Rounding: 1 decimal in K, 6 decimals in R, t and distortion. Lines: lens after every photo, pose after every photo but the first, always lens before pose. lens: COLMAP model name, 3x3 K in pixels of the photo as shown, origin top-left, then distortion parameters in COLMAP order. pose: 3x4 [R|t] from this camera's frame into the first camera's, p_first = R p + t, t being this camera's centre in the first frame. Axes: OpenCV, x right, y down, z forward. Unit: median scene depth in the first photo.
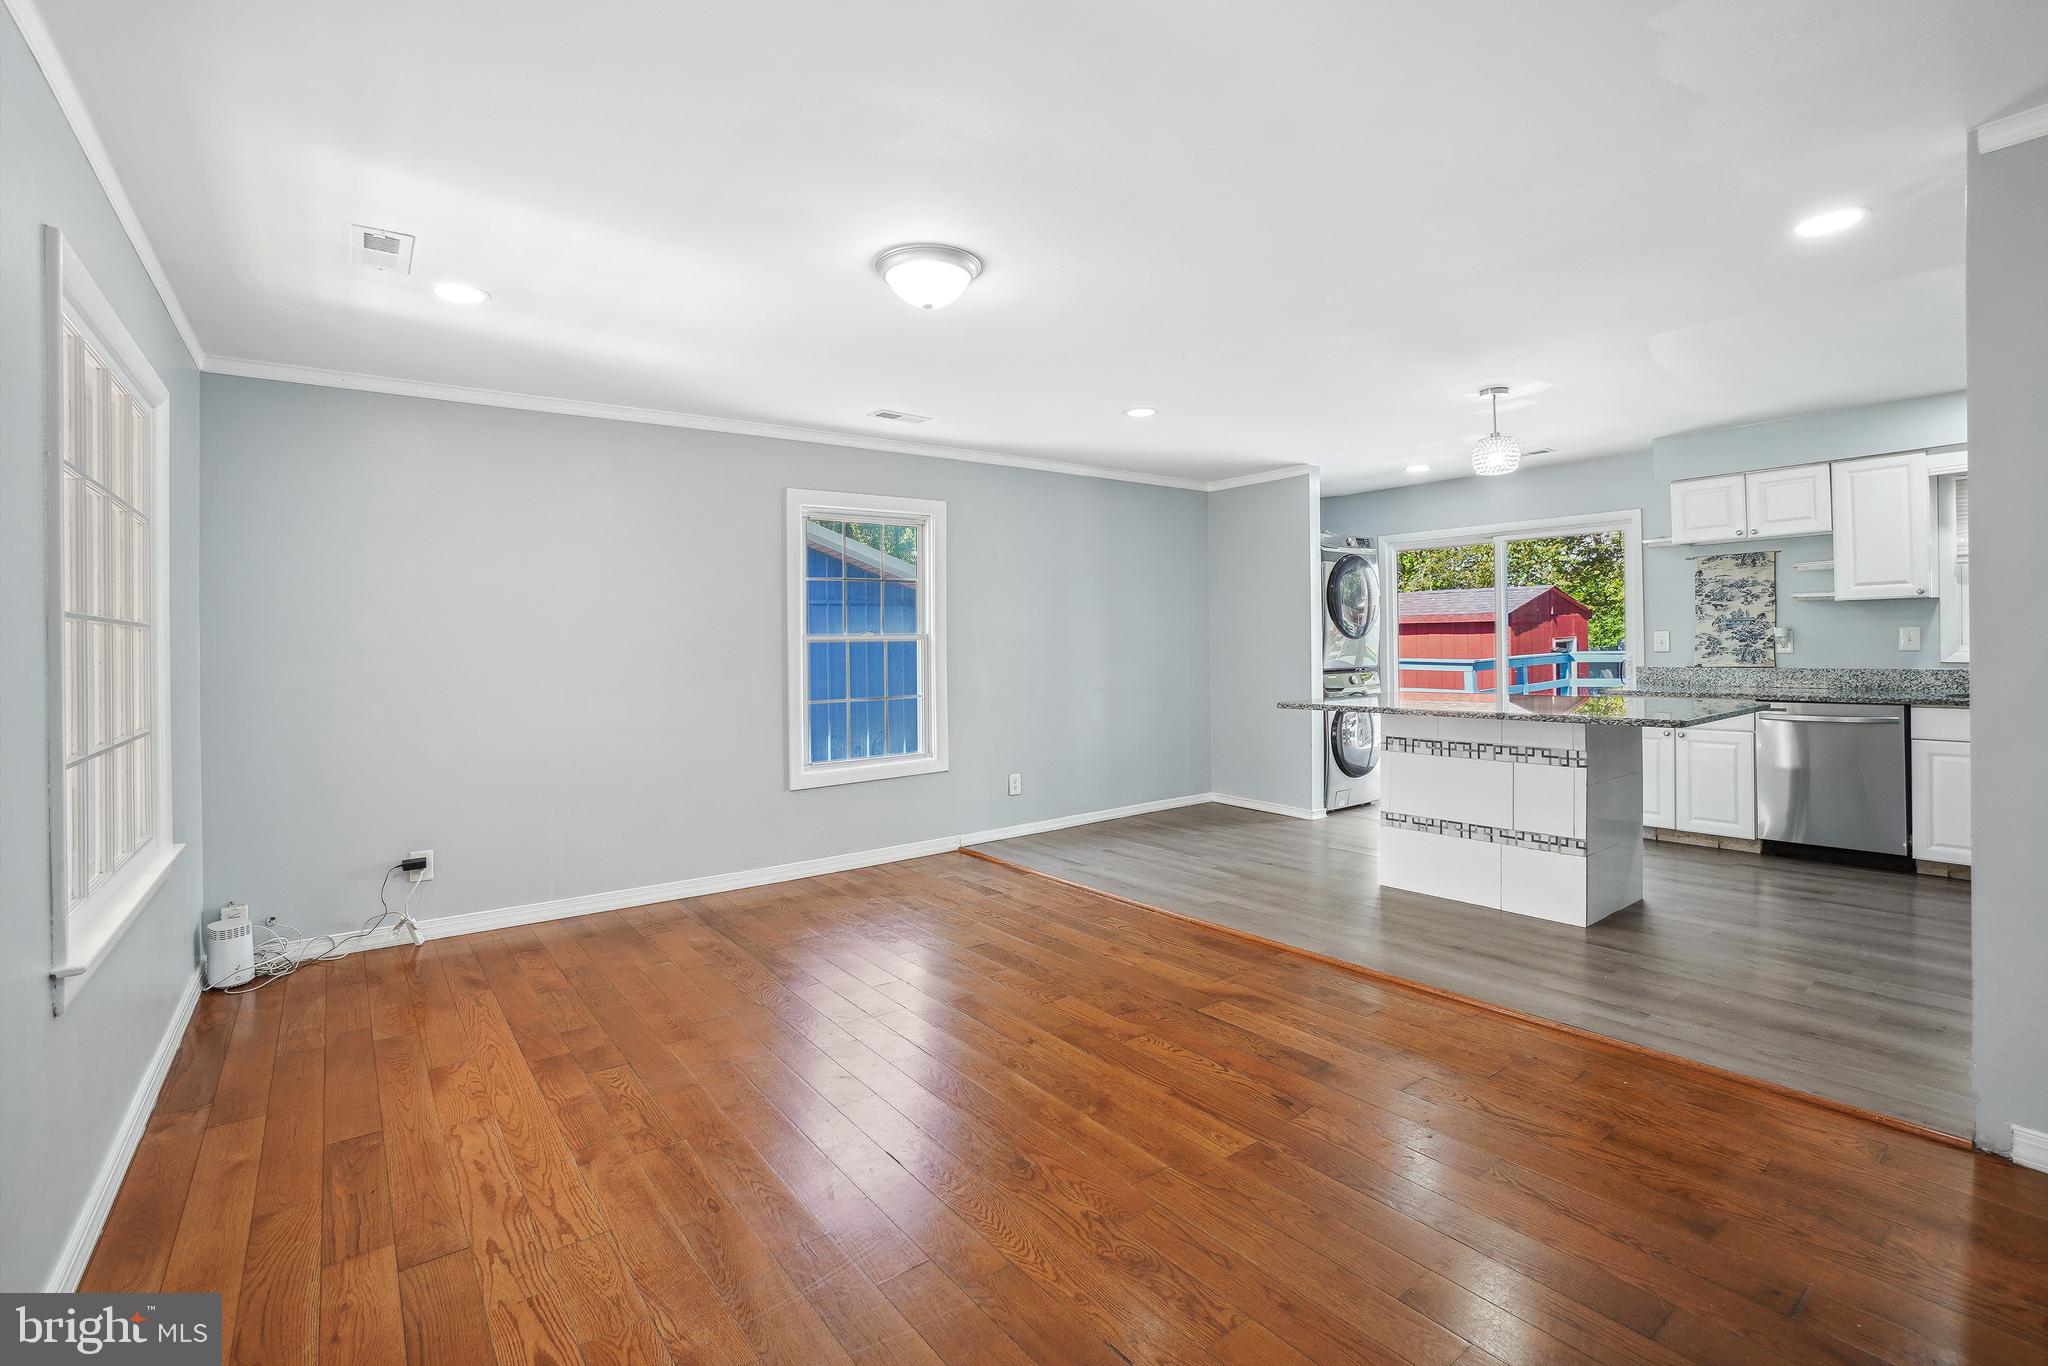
lens RADIAL K [[929.5, 0, 1004.6], [0, 929.5, 650.1], [0, 0, 1]] dist [-0.065241, 0.022506]
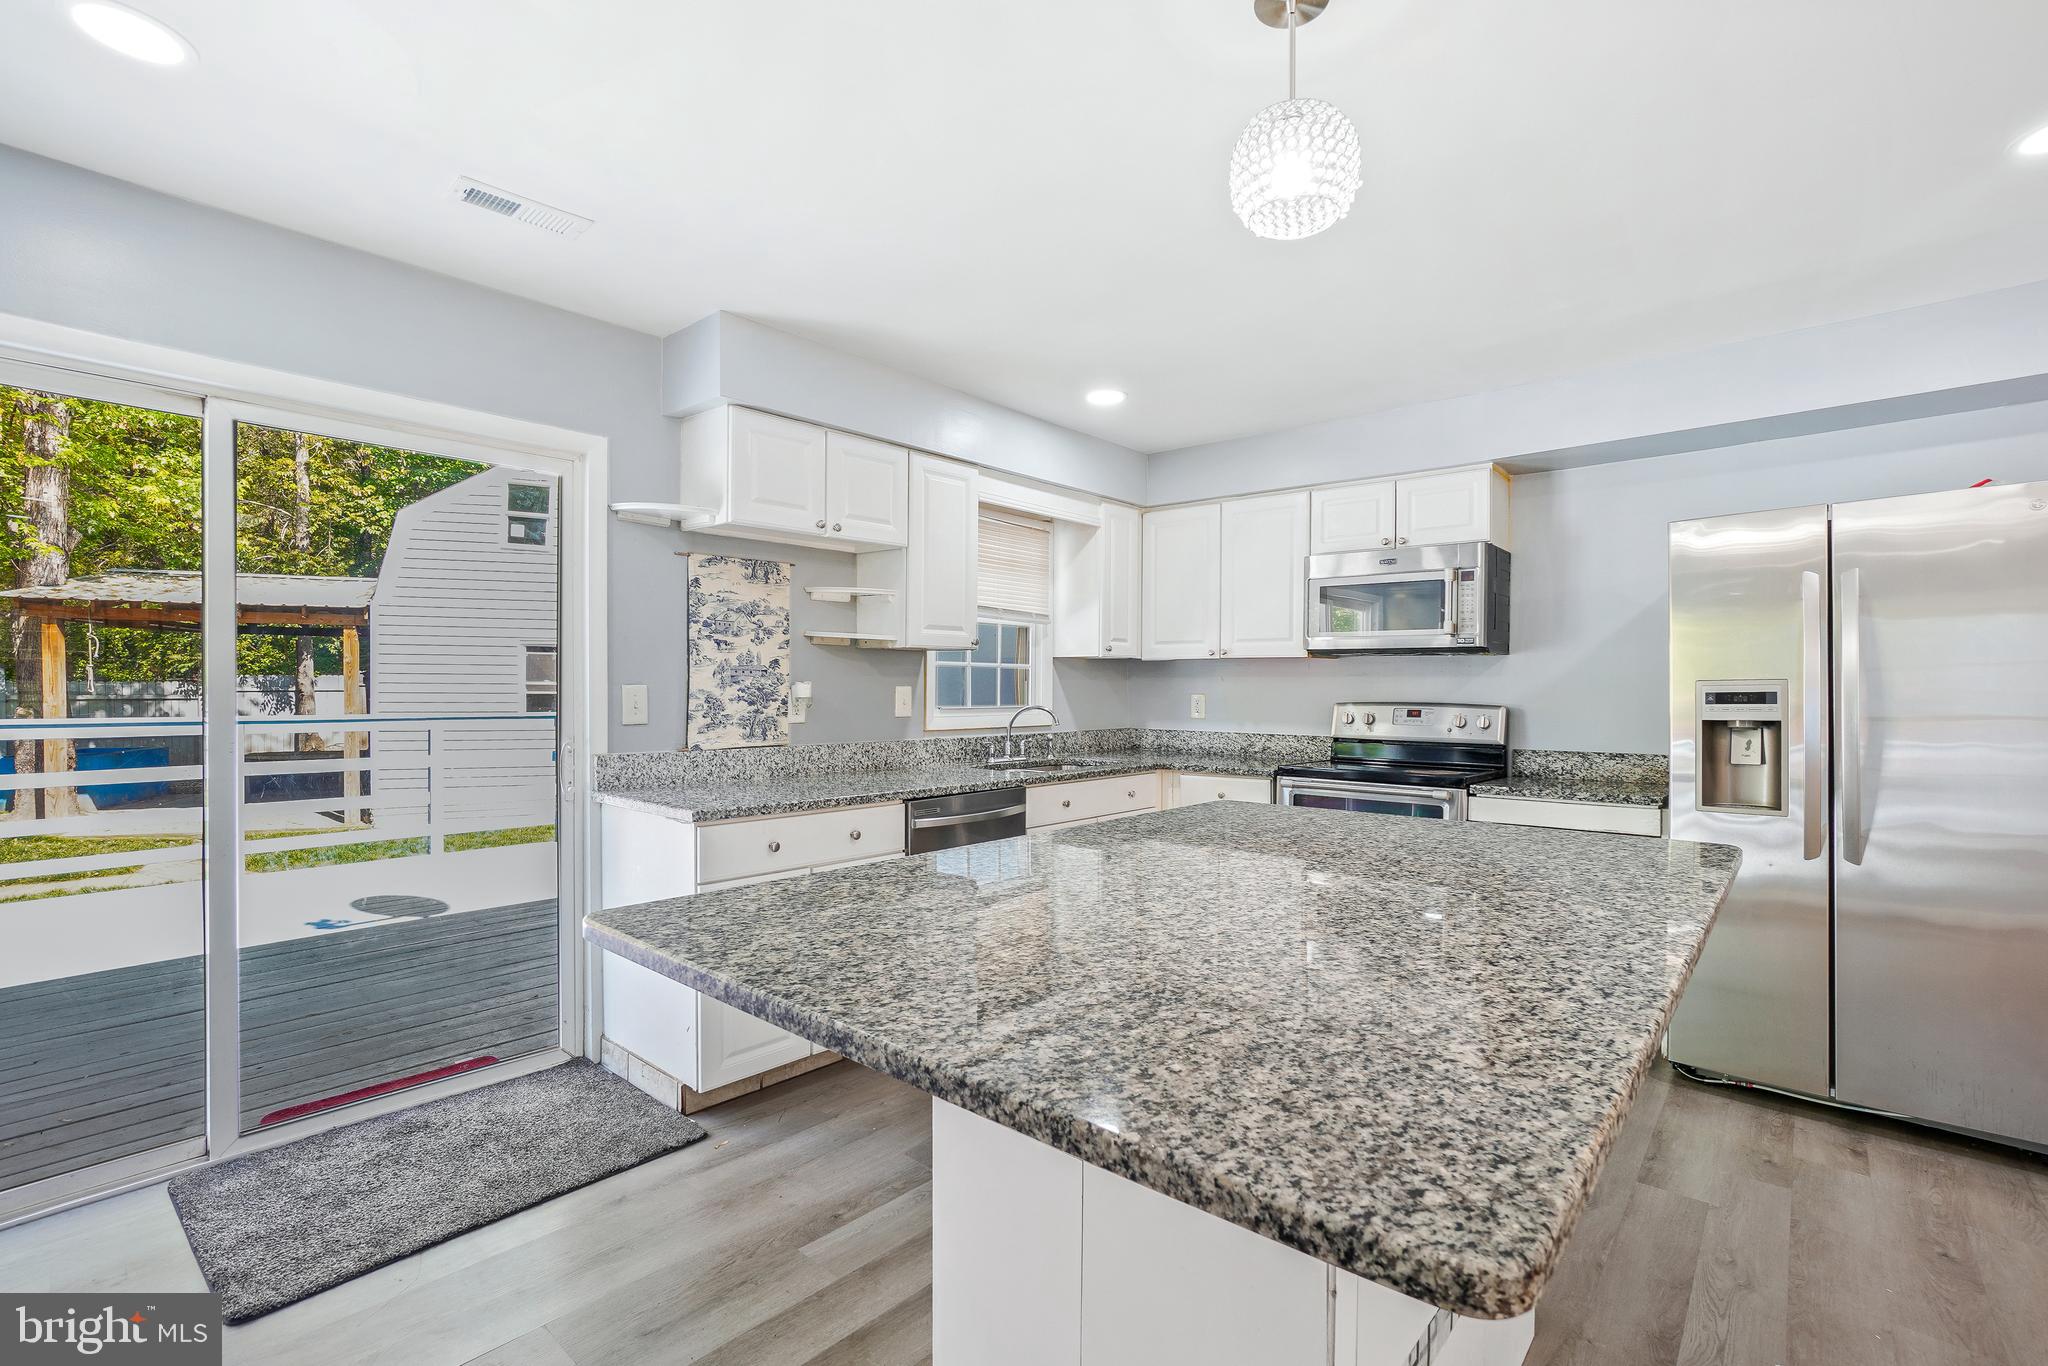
lens RADIAL K [[913.3, 0, 1023.9], [0, 913.3, 693.0], [0, 0, 1]] dist [-0.040842, 0.011960]
pose [[-0.201923, 0.012889, 0.979317, 0.202092], [0.008288, 0.999900, -0.011451, -0.009753], [-0.979366, 0.005804, -0.202010, 1.036071]]
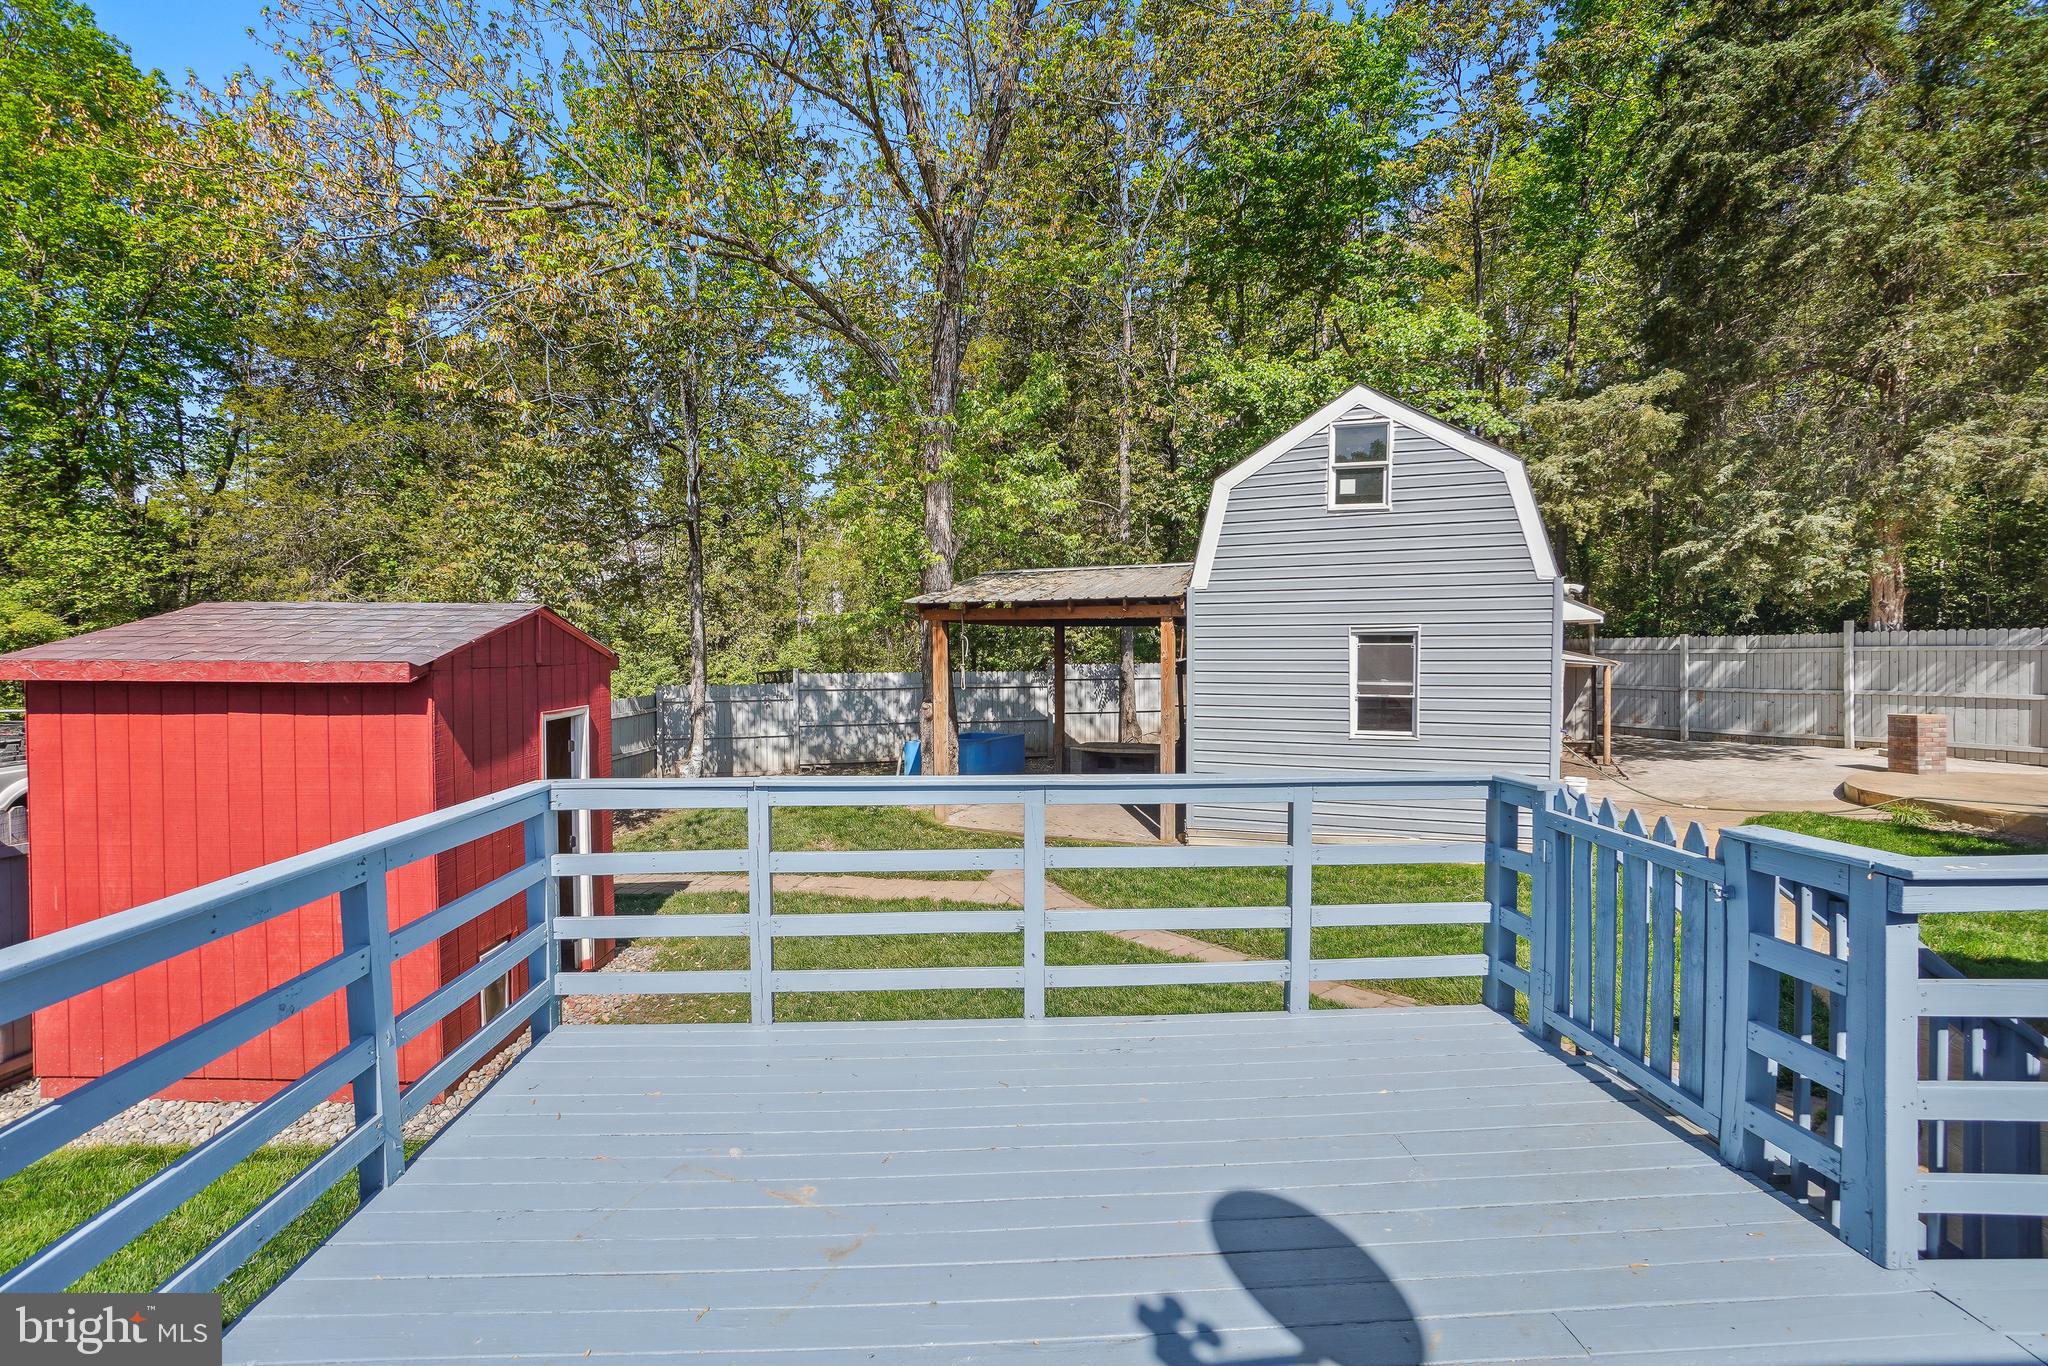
lens RADIAL K [[929.5, 0, 1004.6], [0, 929.5, 650.1], [0, 0, 1]] dist [-0.065241, 0.022506]
pose [[0.570857, 0.025558, 0.820651, 0.929365], [-0.002791, 0.999570, -0.029189, -0.093600], [-0.821045, 0.014373, 0.570683, 1.402012]]
